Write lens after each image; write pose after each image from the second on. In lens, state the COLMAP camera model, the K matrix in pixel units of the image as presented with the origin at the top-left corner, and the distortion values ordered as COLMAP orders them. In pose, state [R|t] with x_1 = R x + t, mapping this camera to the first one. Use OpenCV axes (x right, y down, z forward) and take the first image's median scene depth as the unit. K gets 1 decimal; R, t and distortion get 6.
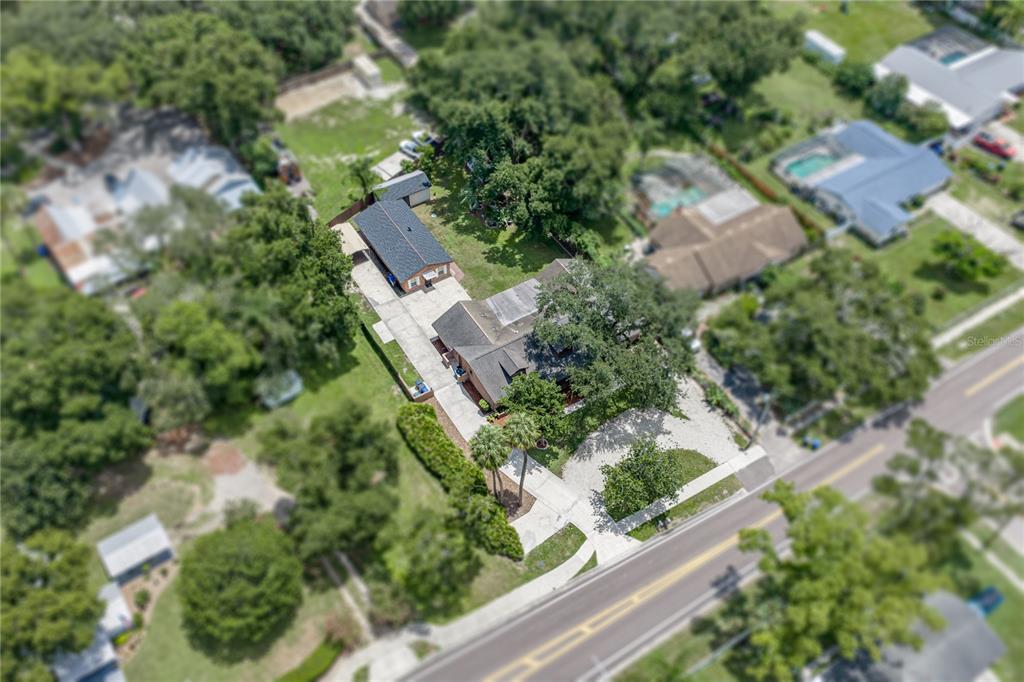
lens RADIAL K [[849.8, 0, 511.3], [0, 849.8, 340.9], [0, 0, 1]] dist [0.011064, -0.024051]
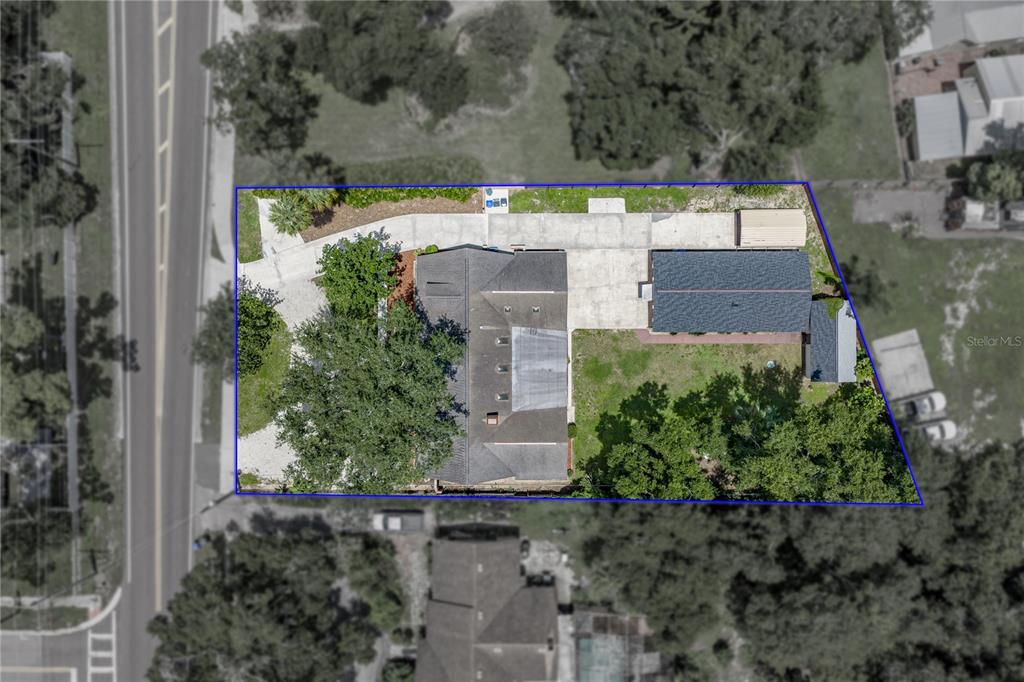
lens RADIAL K [[849.8, 0, 511.5], [0, 849.8, 341.7], [0, 0, 1]] dist [0.011064, -0.024051]
pose [[-0.521235, 0.853379, 0.007639, -0.002608], [-0.636186, -0.394511, 0.663045, -0.568225], [0.568842, 0.340743, 0.748541, 0.430597]]
